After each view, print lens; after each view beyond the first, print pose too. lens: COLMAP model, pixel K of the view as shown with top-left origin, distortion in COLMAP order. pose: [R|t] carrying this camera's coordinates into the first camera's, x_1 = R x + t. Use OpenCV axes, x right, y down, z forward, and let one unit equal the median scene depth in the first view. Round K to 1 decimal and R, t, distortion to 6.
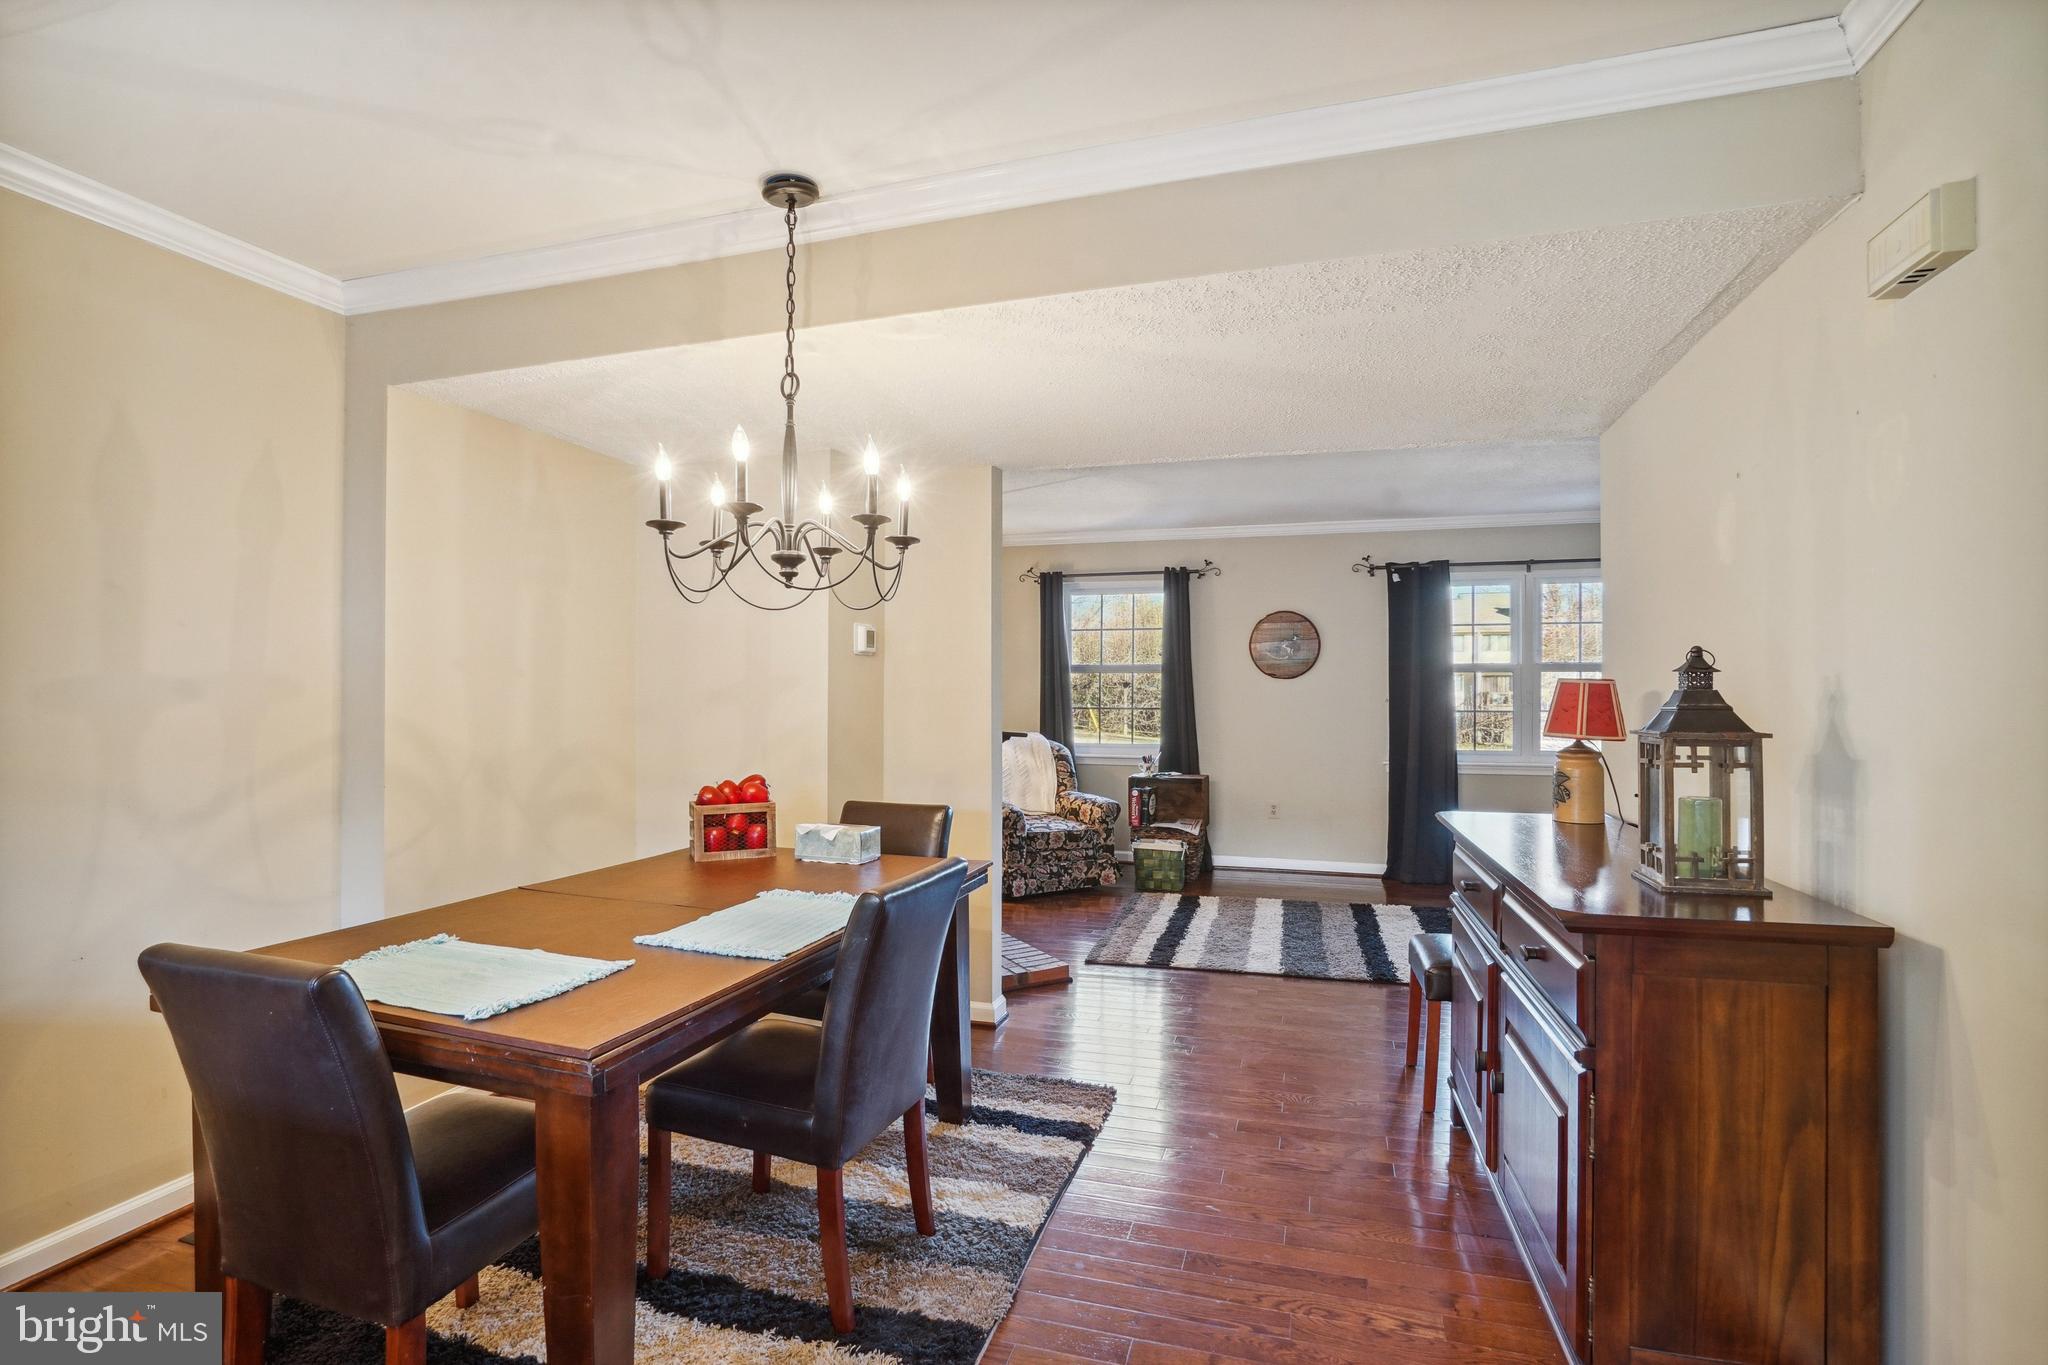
lens RADIAL K [[969.6, 0, 1018.2], [0, 969.6, 680.2], [0, 0, 1]] dist [-0.056346, 0.022187]
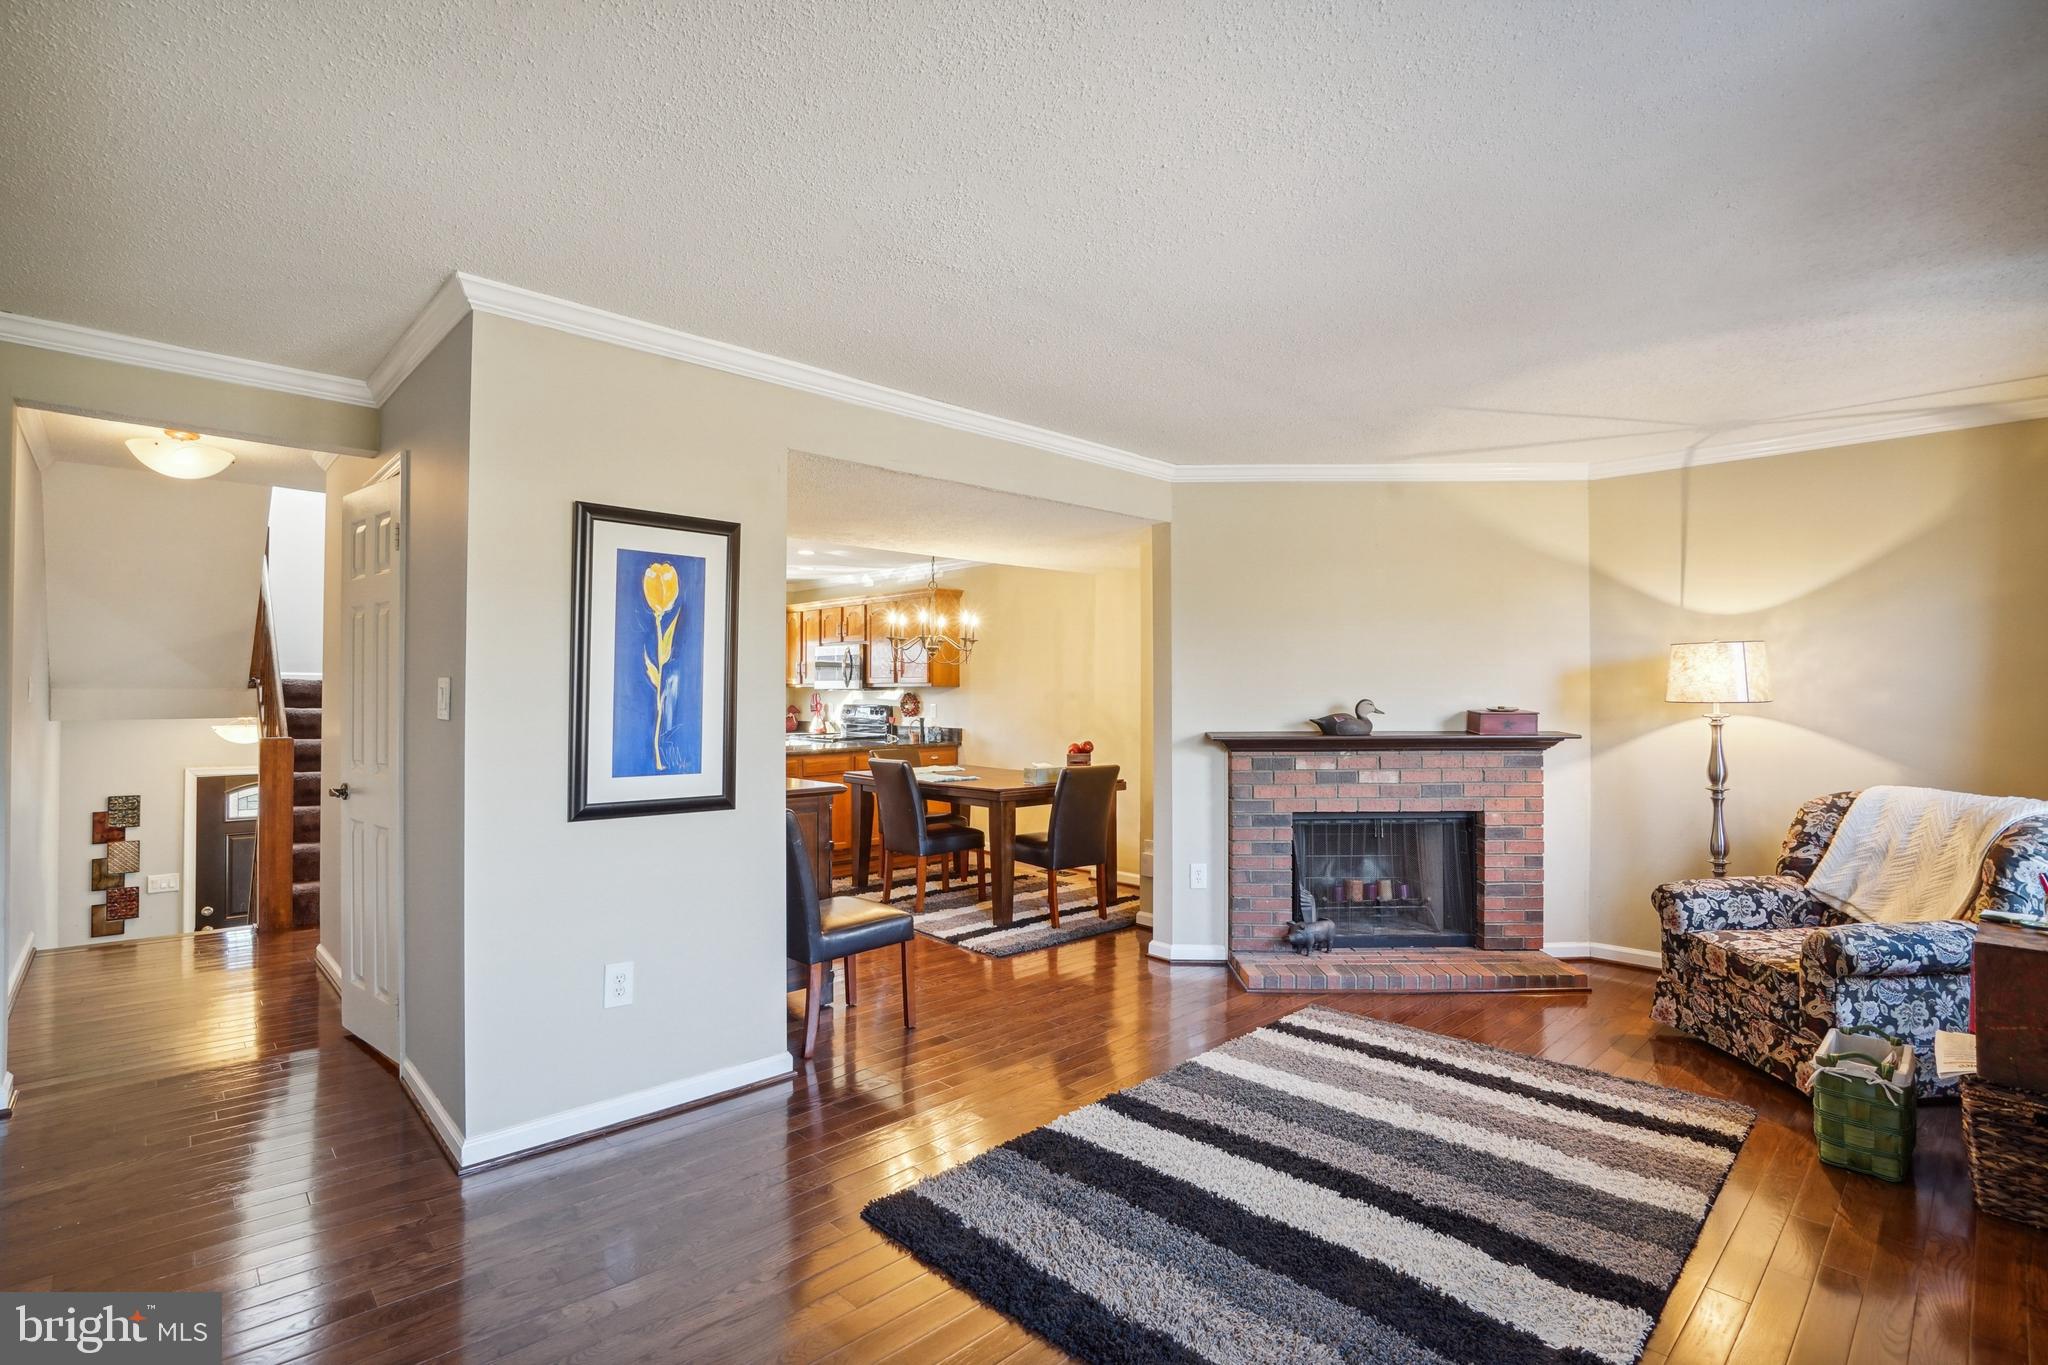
lens RADIAL K [[969.6, 0, 1018.2], [0, 969.6, 680.2], [0, 0, 1]] dist [-0.056346, 0.022187]
pose [[-0.481302, -0.013414, -0.876452, 0.704605], [0.003864, 0.999841, -0.017424, 0.004591], [0.876546, -0.011773, -0.481174, 0.863199]]
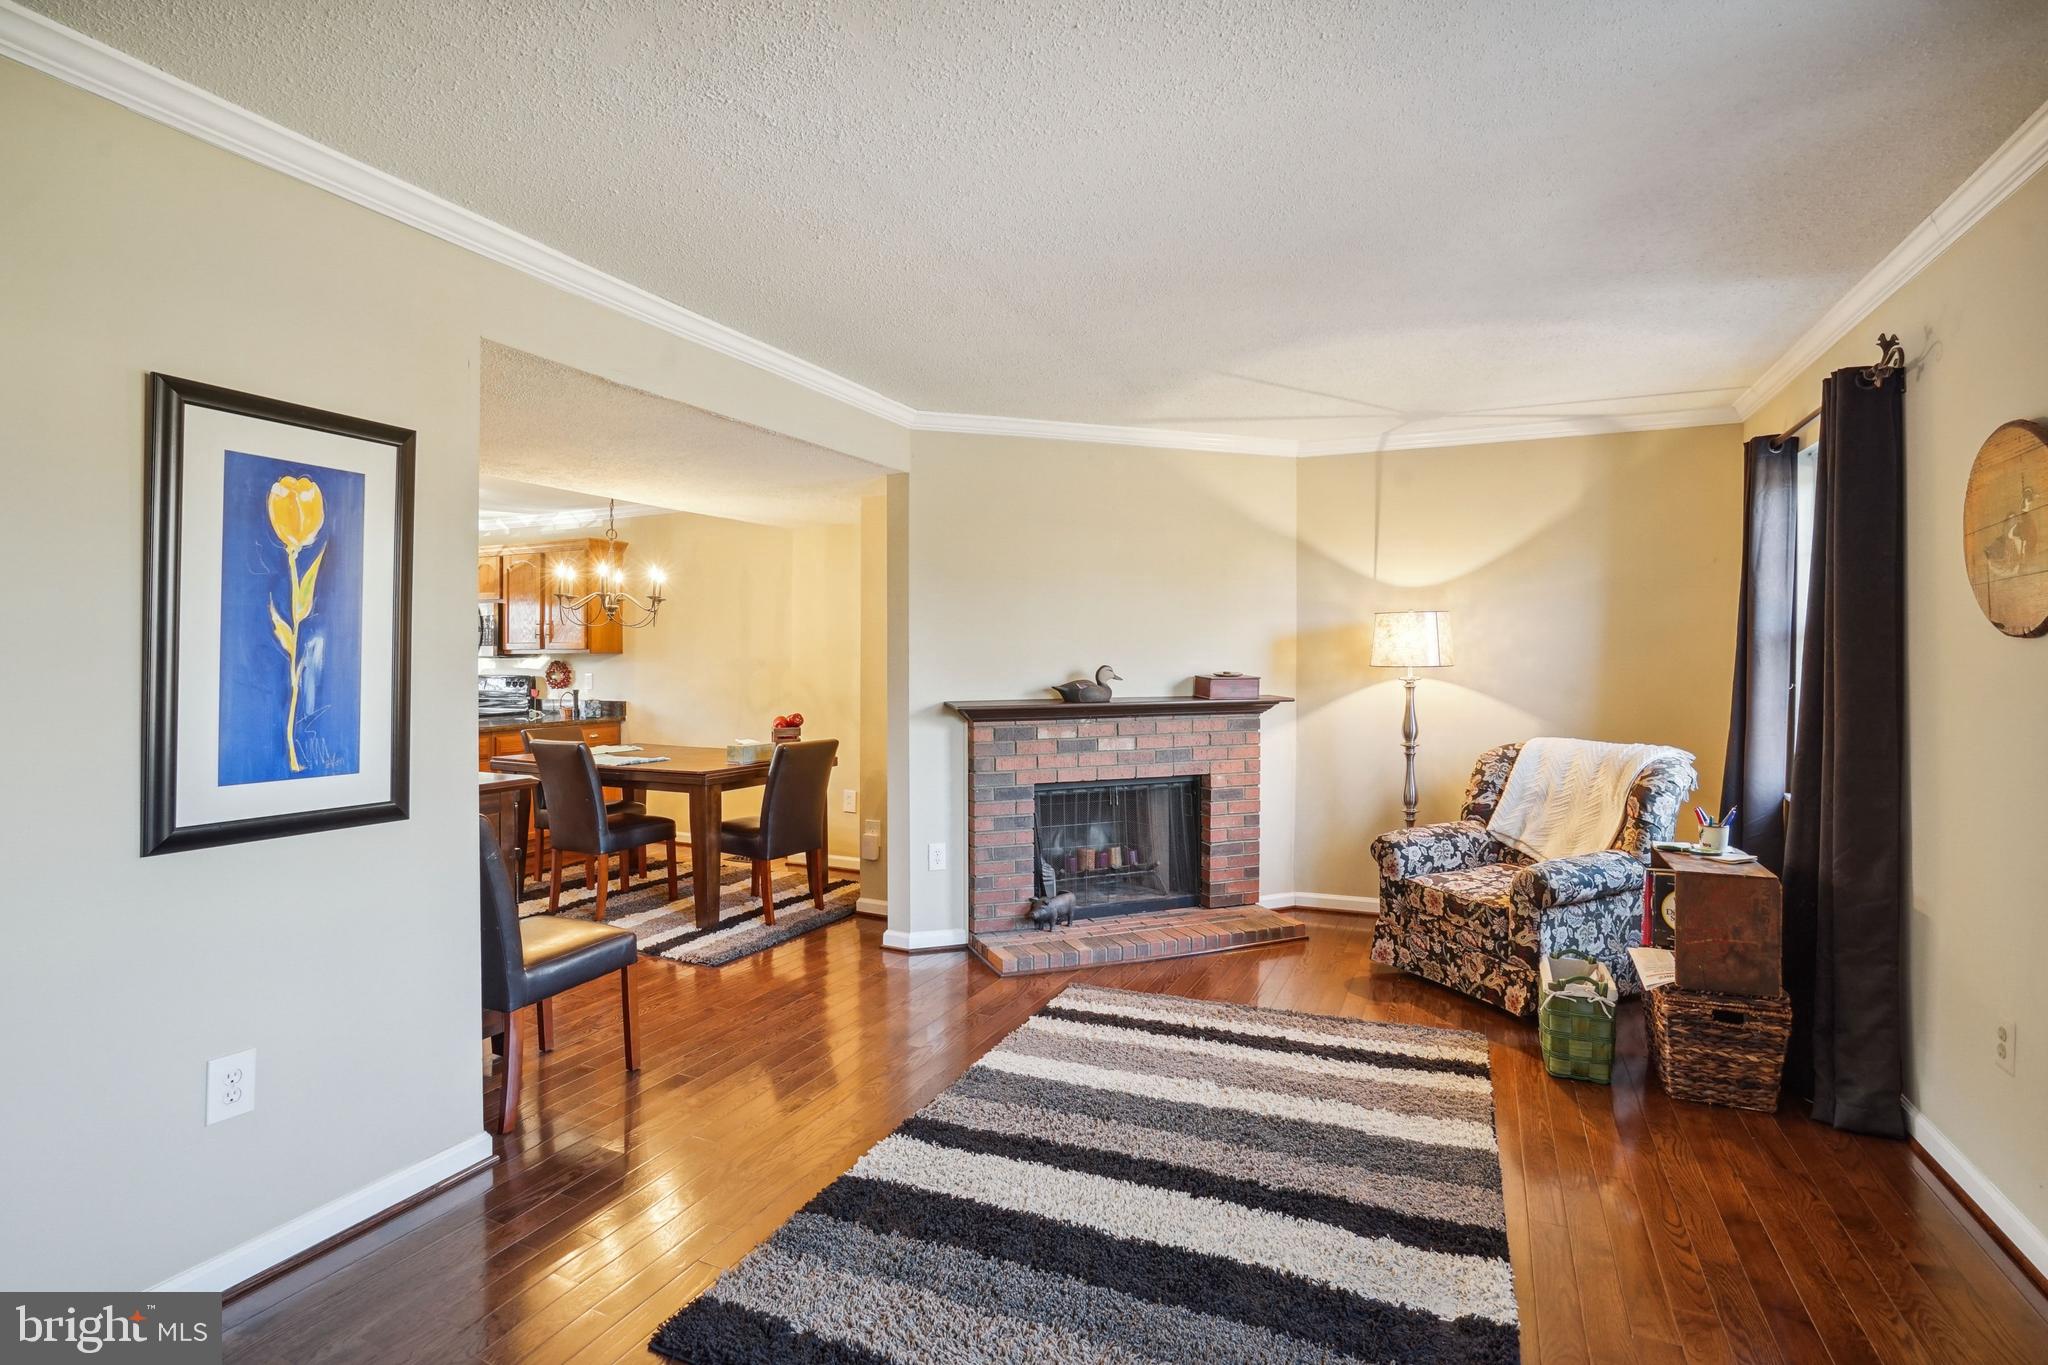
lens RADIAL K [[983.2, 0, 1021.6], [0, 983.2, 661.1], [0, 0, 1]] dist [-0.079842, 0.040980]
pose [[-0.123564, 0.000913, -0.992336, 0.670083], [0.008569, 0.999963, -0.000147, 0.003866], [0.992300, -0.008522, -0.123568, 0.771606]]
